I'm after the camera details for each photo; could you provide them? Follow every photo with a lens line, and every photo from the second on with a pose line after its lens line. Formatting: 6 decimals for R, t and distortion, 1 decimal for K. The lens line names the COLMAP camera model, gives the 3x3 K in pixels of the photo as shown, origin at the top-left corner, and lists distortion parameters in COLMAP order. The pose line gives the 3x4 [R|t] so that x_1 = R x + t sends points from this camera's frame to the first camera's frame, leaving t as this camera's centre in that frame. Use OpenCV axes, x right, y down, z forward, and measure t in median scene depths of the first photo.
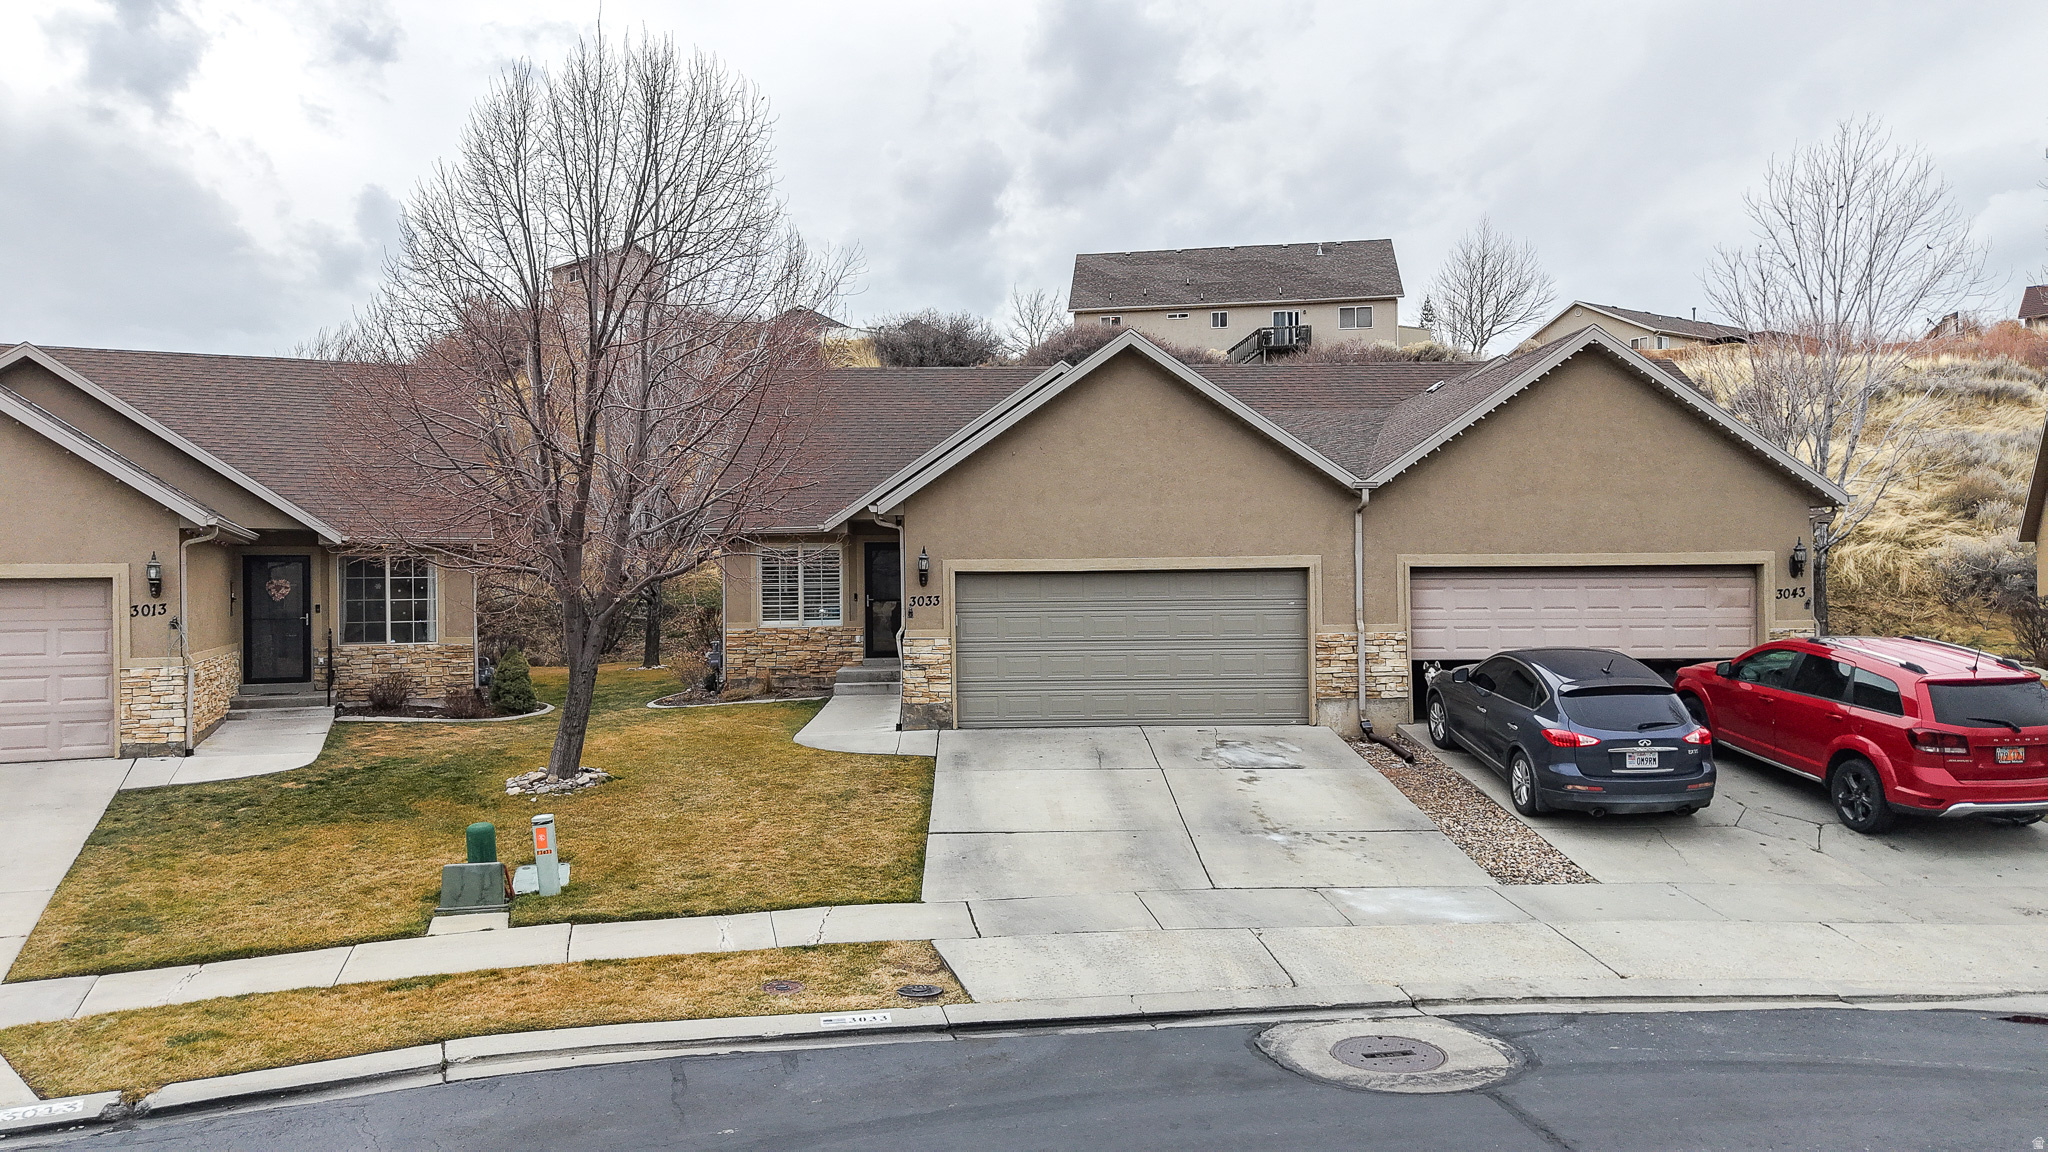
lens RADIAL K [[1376.3, 0, 965.2], [0, 1376.3, 581.3], [0, 0, 1]] dist [0.029792, -0.036411]
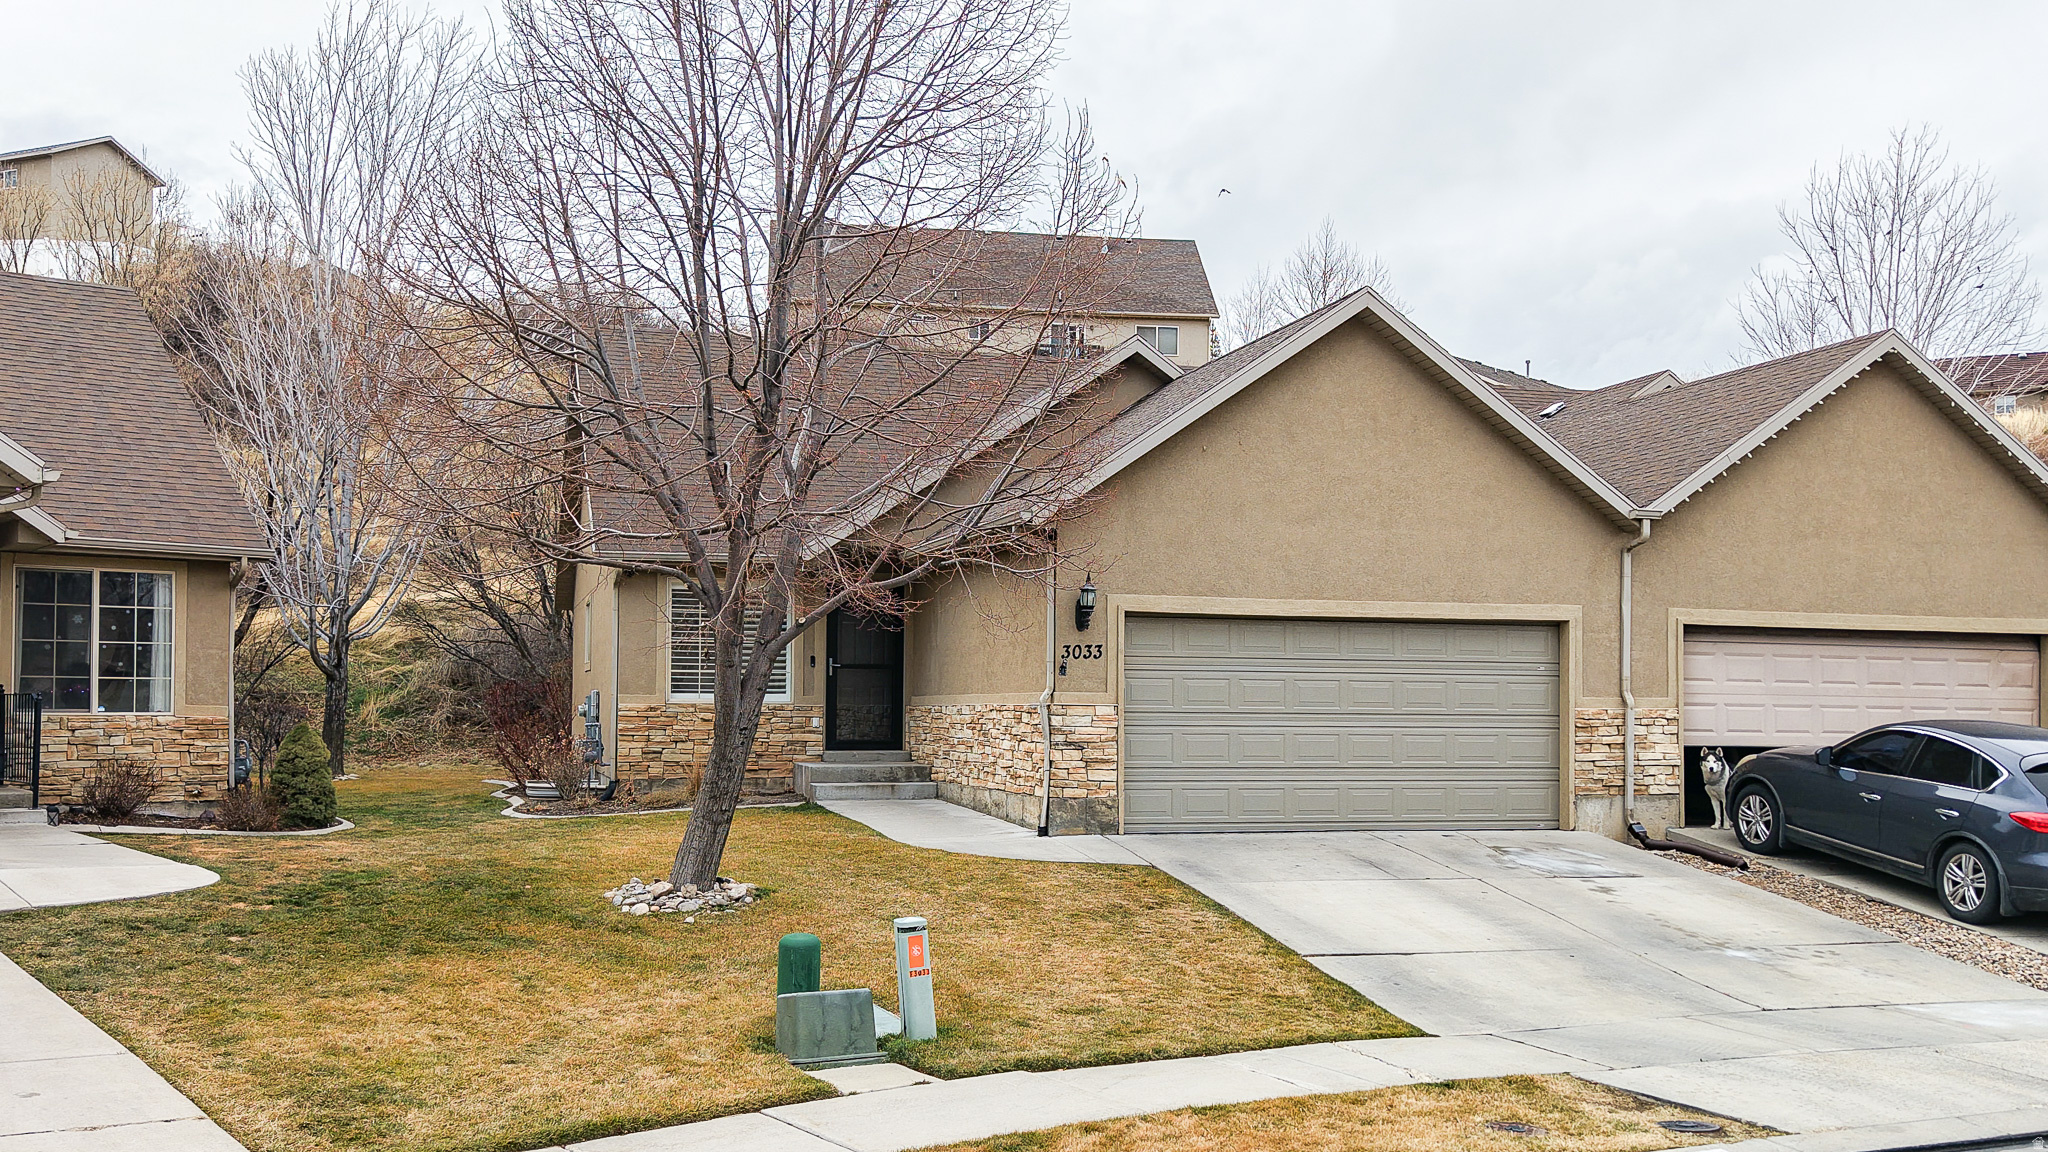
lens RADIAL K [[1938.4, 0, 1029.2], [0, 1938.4, 668.2], [0, 0, 1]] dist [0.018005, 0.000000]
pose [[0.958496, 0.025881, 0.283930, -0.335931], [-0.020782, 0.999564, -0.020959, 0.044289], [-0.284349, 0.014188, 0.958616, 0.062496]]
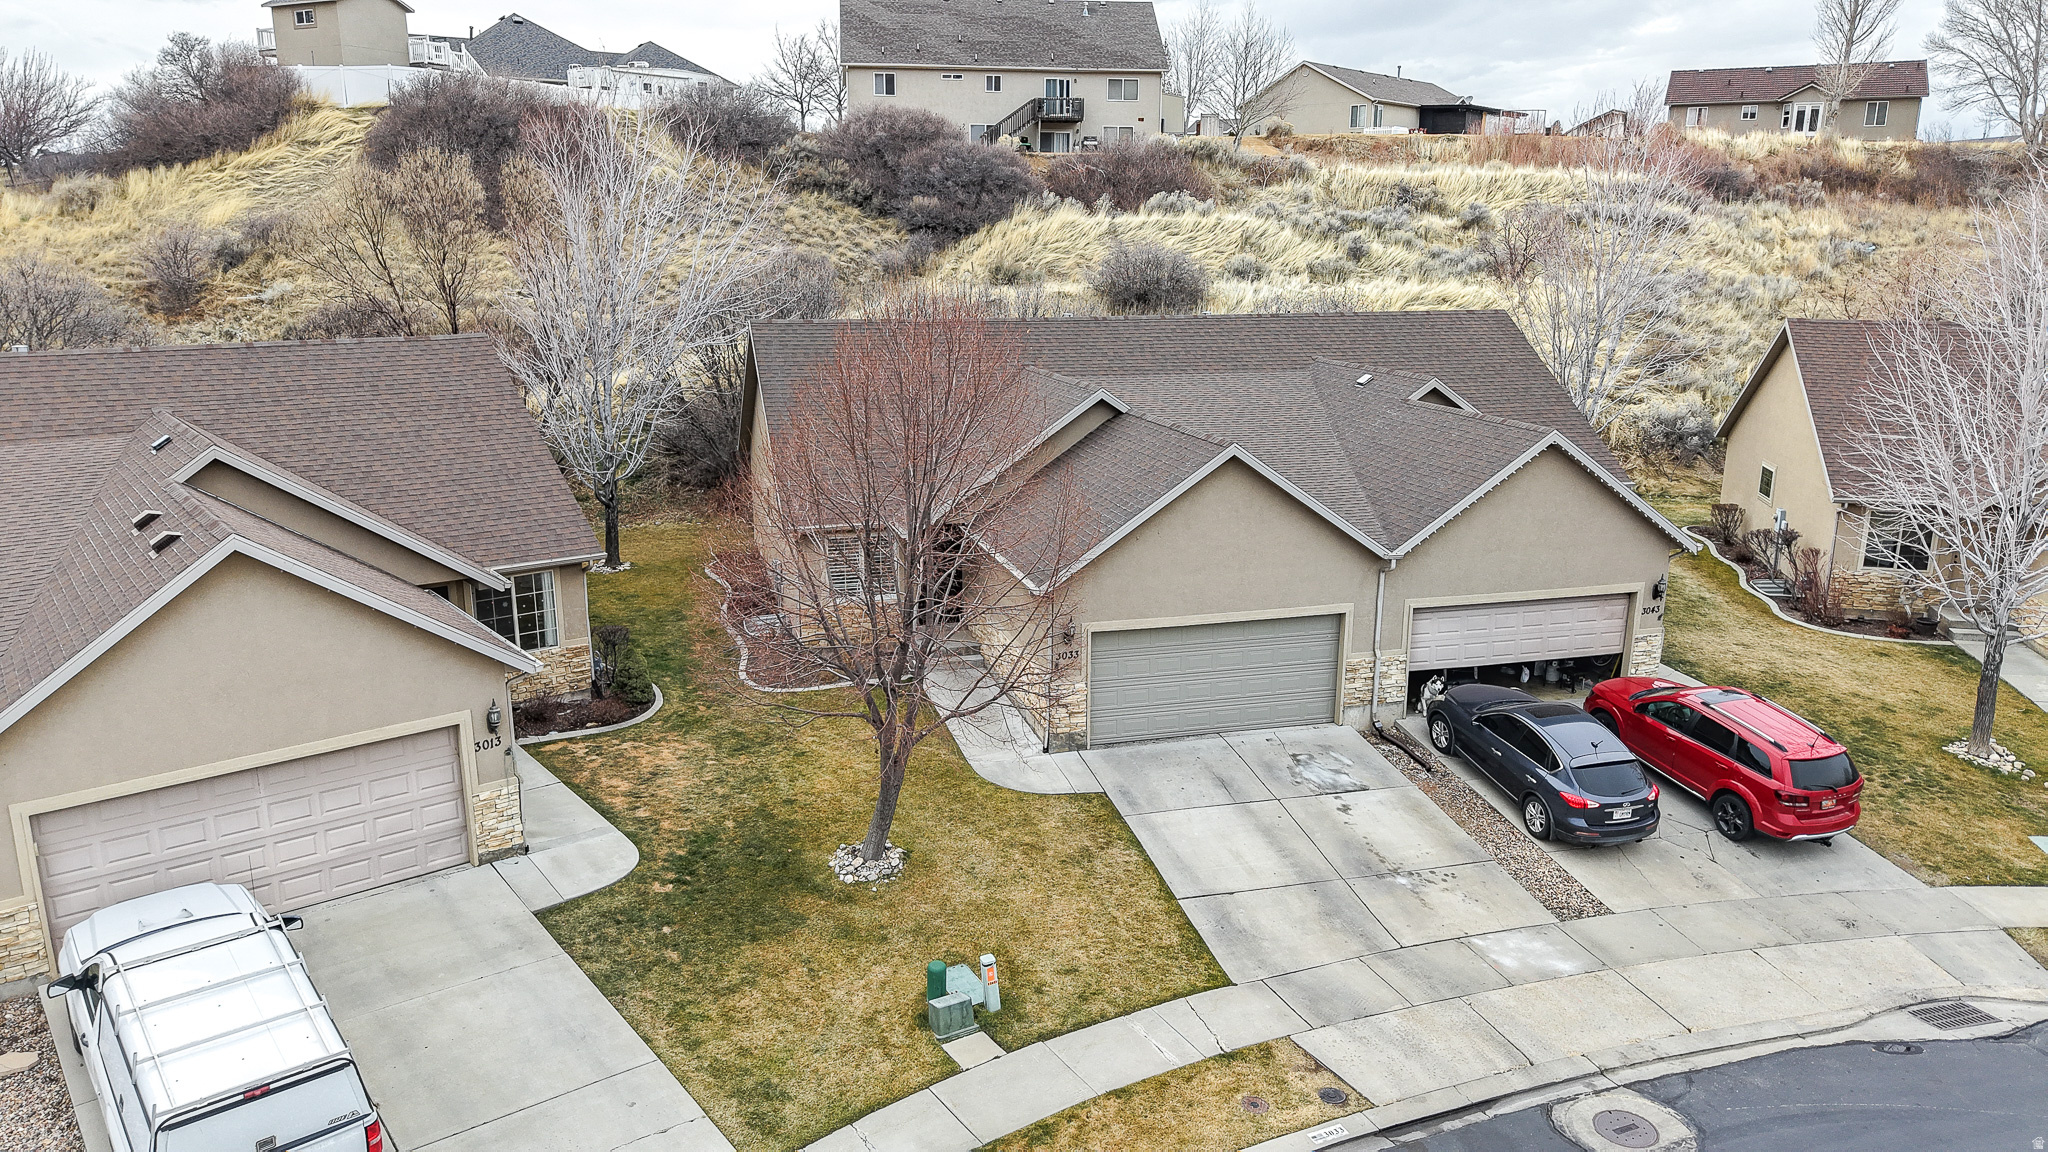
lens RADIAL K [[1376.3, 0, 975.4], [0, 1376.3, 598.9], [0, 0, 1]] dist [0.029792, -0.036411]
pose [[0.968618, -0.055951, 0.242177, -0.416660], [-0.007126, 0.967683, 0.252069, -0.355135], [-0.248454, -0.245884, 0.936916, -0.153110]]
